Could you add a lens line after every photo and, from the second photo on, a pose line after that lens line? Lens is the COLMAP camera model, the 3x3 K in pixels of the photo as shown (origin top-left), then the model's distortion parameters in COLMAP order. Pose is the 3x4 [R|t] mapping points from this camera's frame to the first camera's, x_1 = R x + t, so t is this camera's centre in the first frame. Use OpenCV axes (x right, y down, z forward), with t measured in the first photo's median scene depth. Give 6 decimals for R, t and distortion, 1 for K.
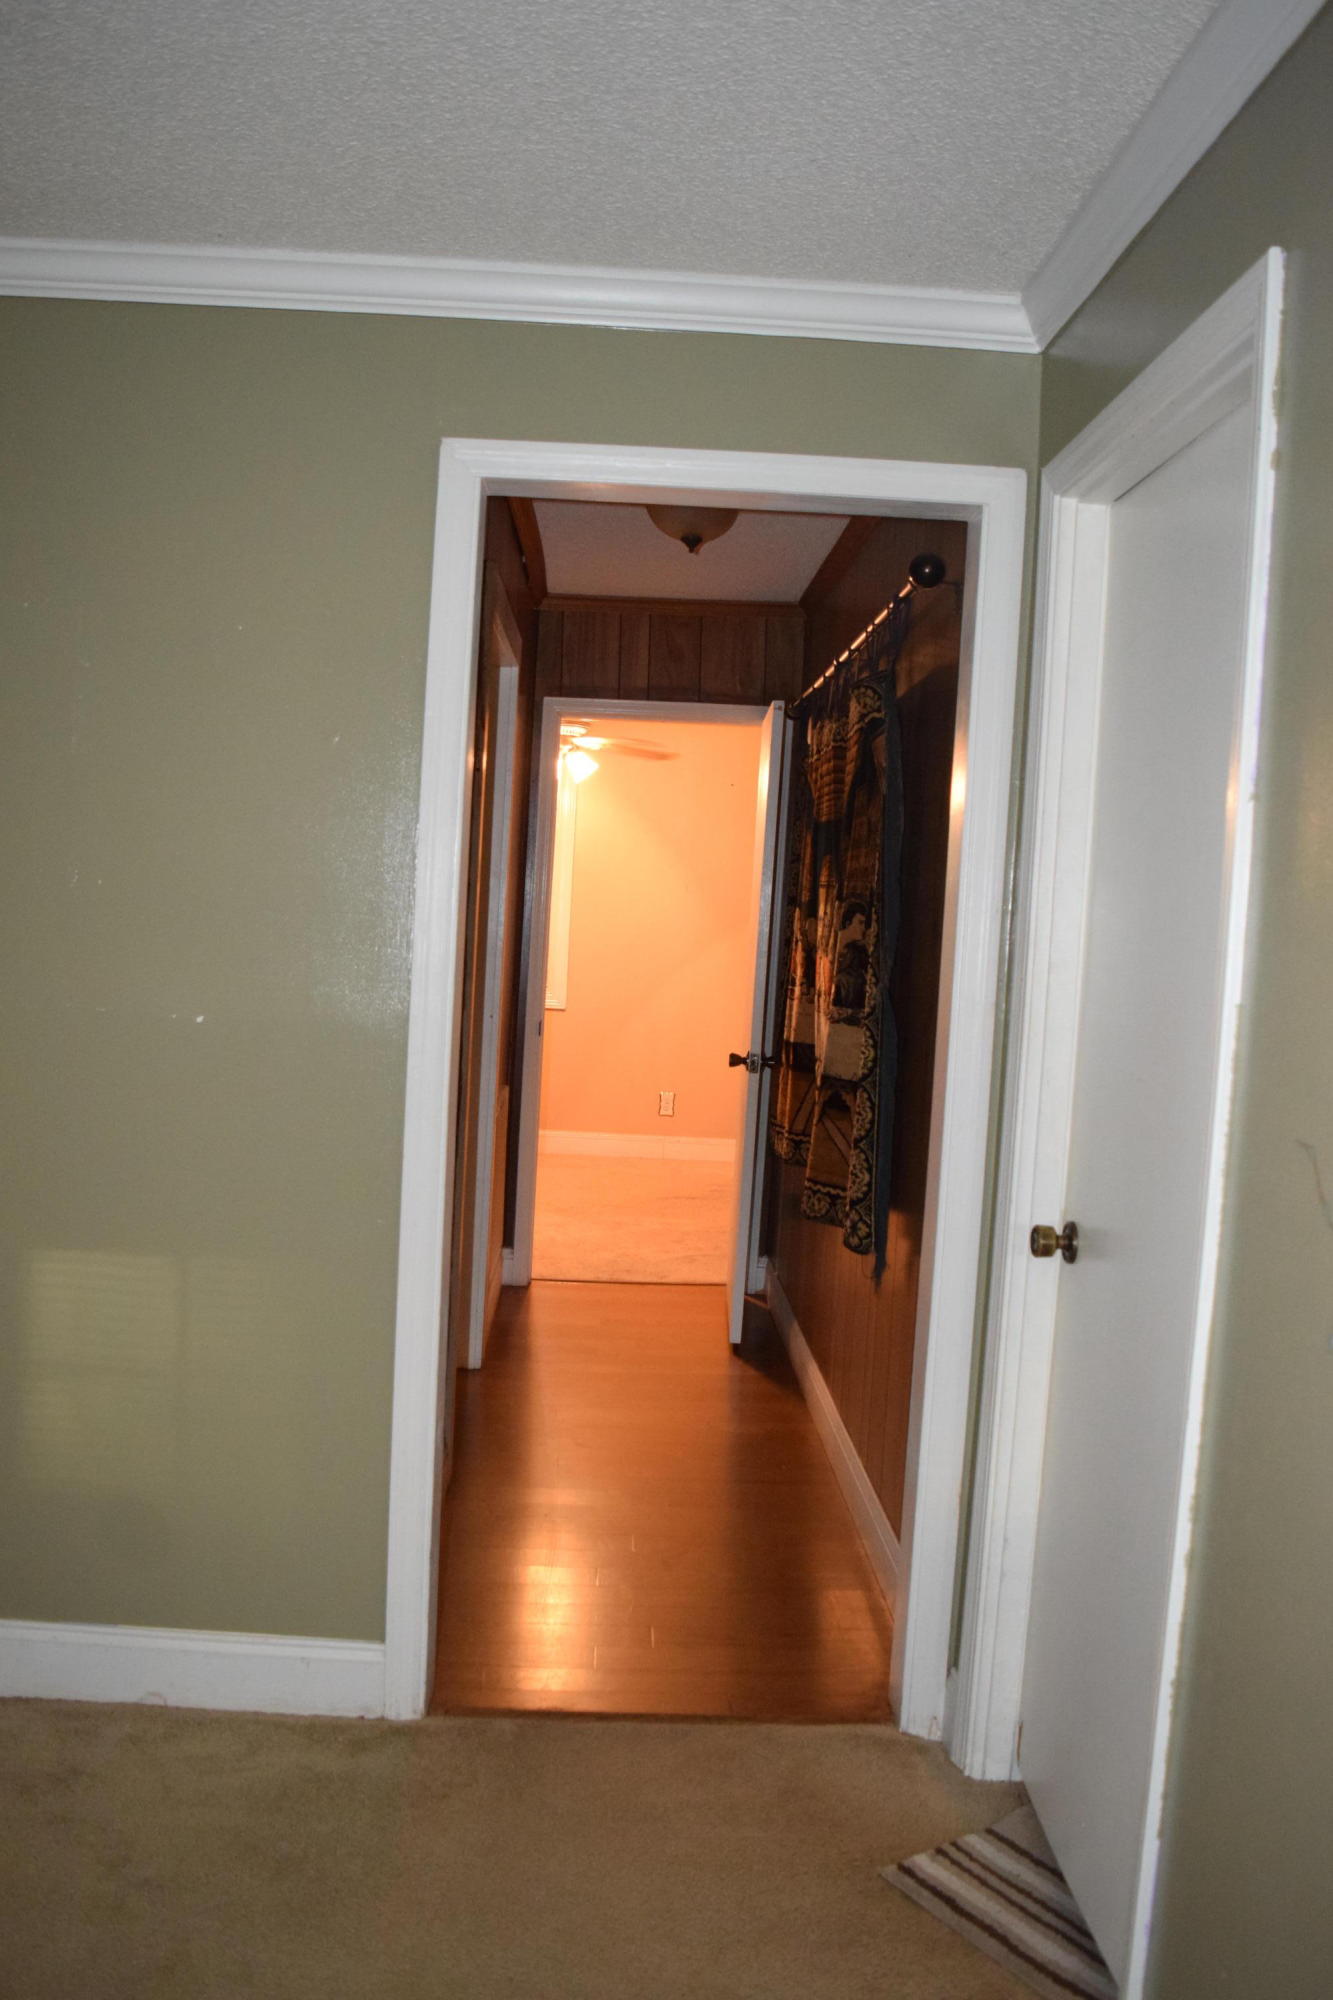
lens RADIAL K [[1648.7, 0, 672.3], [0, 1648.7, 1009.9], [0, 0, 1]] dist [-0.092685, 0.008142]
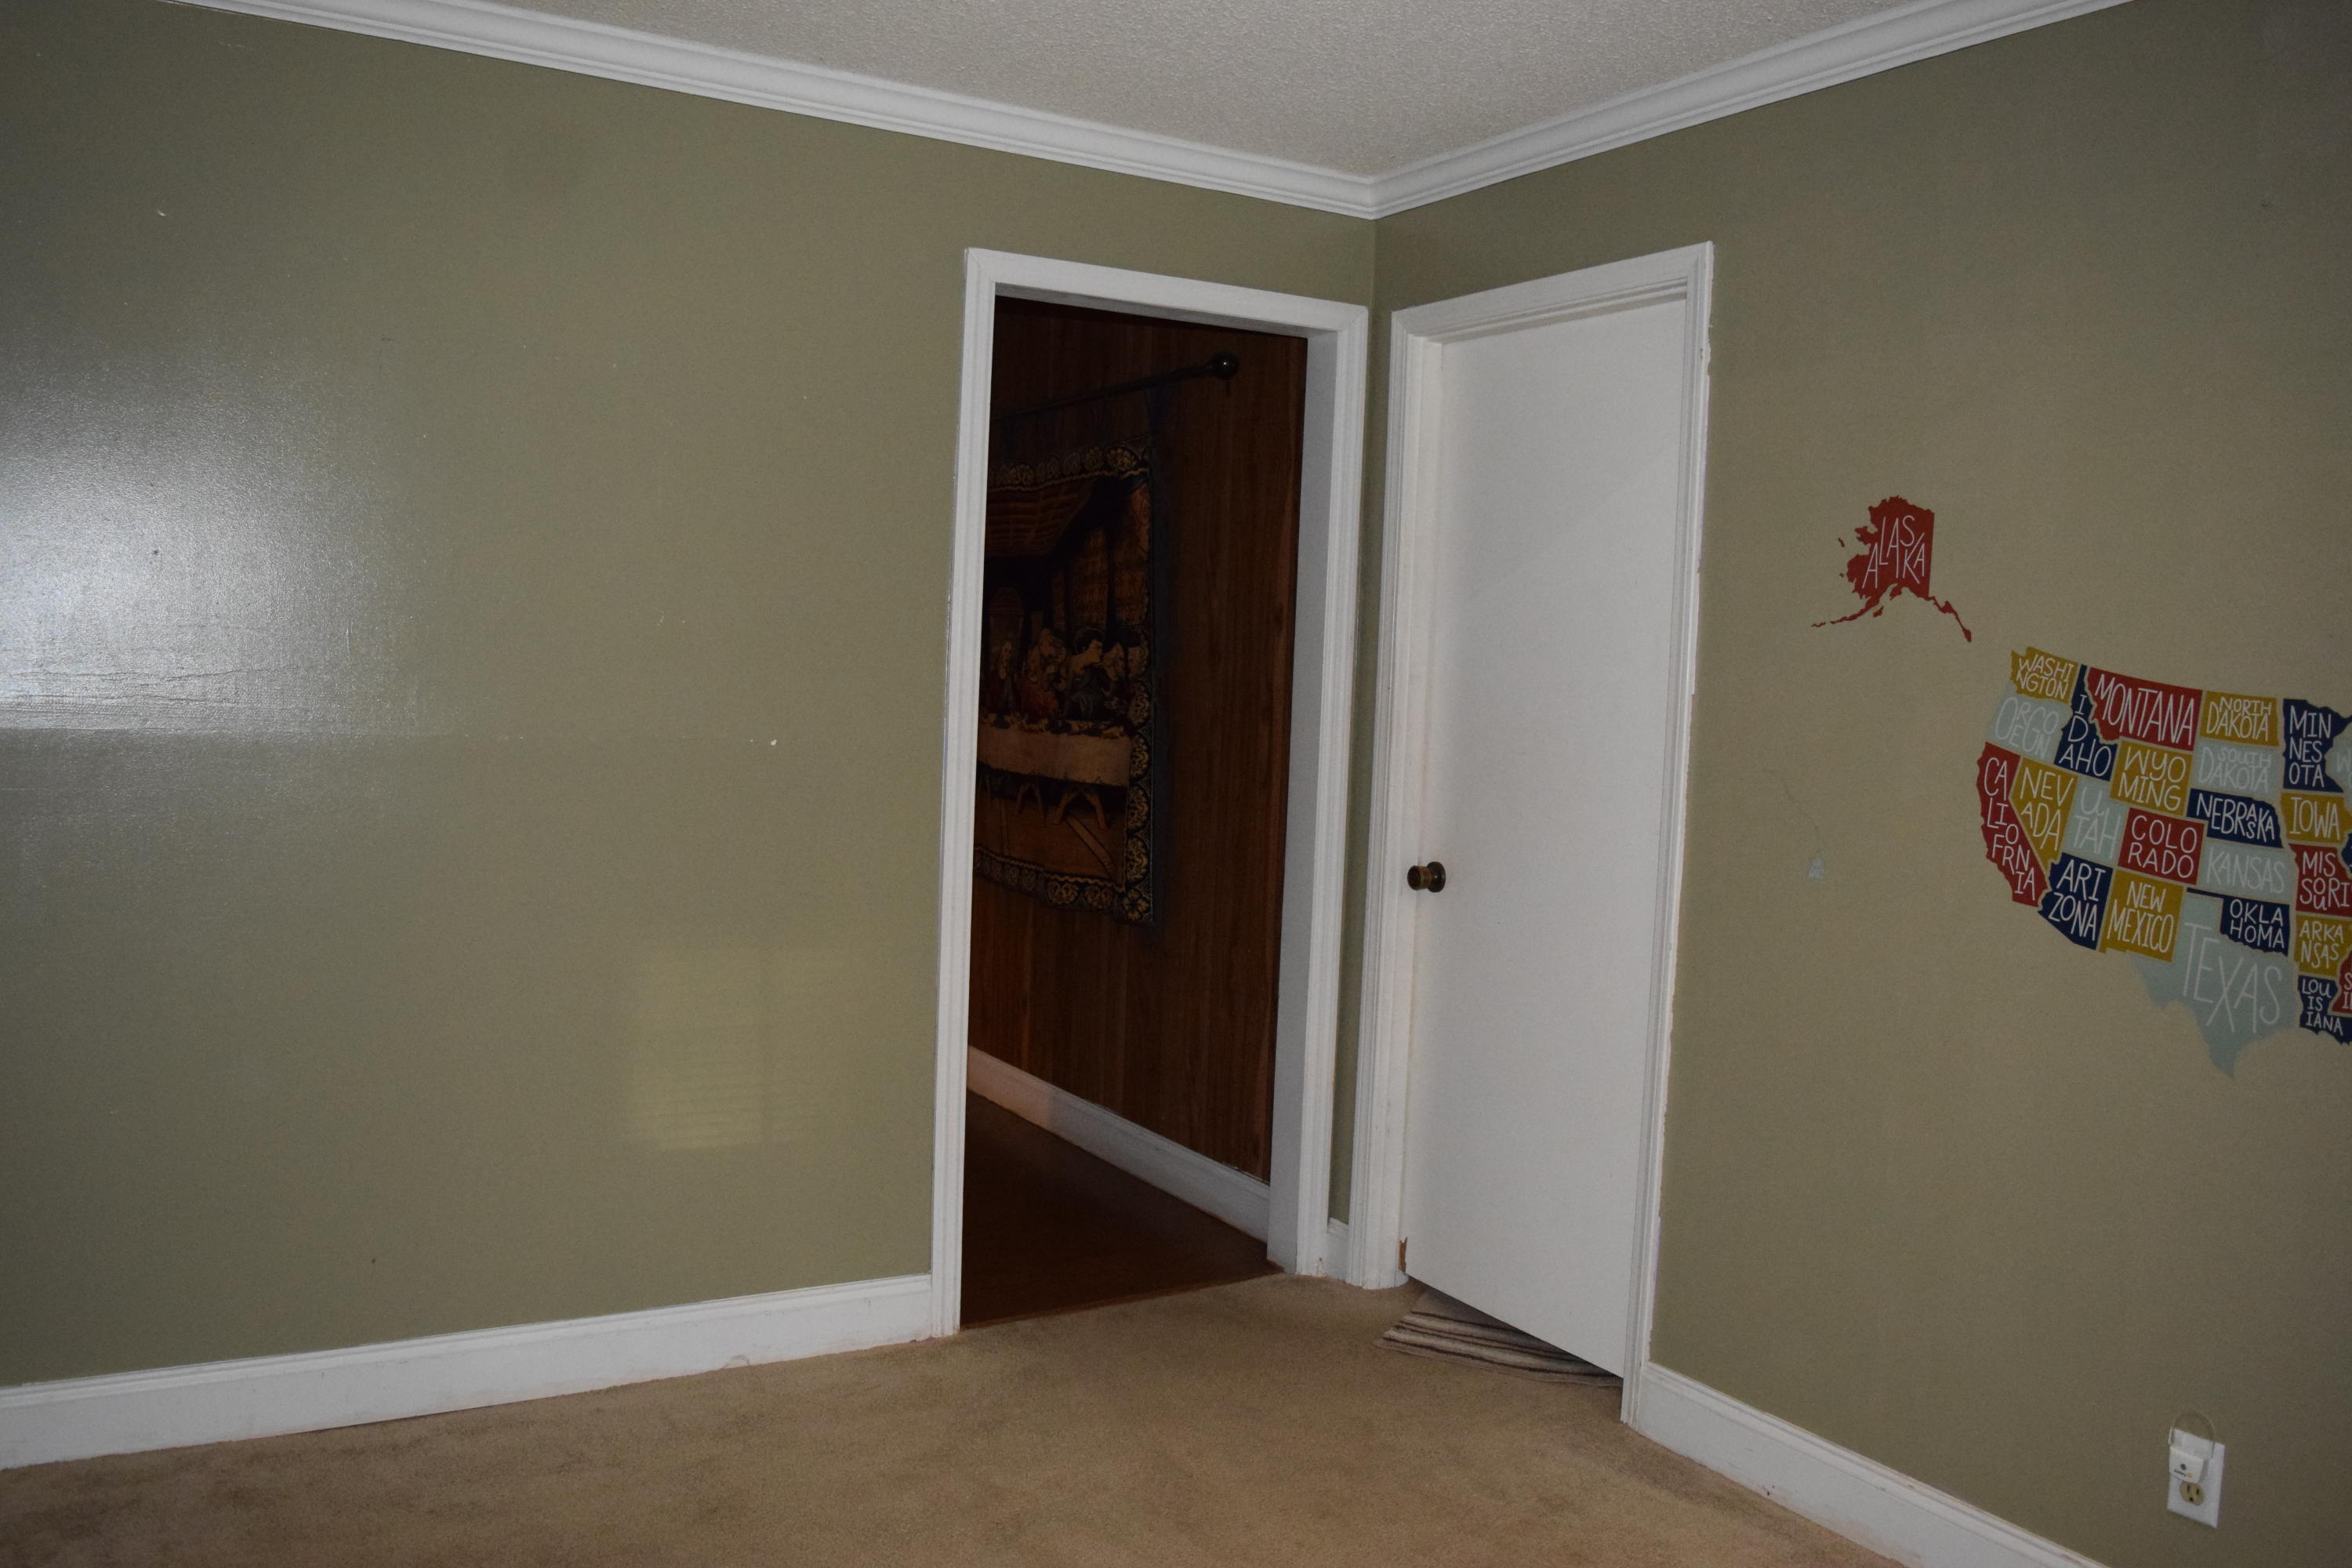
lens RADIAL K [[1938.9, 0, 1161.1], [0, 1938.9, 776.2], [0, 0, 1]] dist [-0.092685, 0.008142]
pose [[0.869305, -0.047580, 0.491981, -0.703904], [0.039484, 0.998860, 0.026834, 0.003808], [-0.492697, -0.003902, 0.870192, -0.287089]]
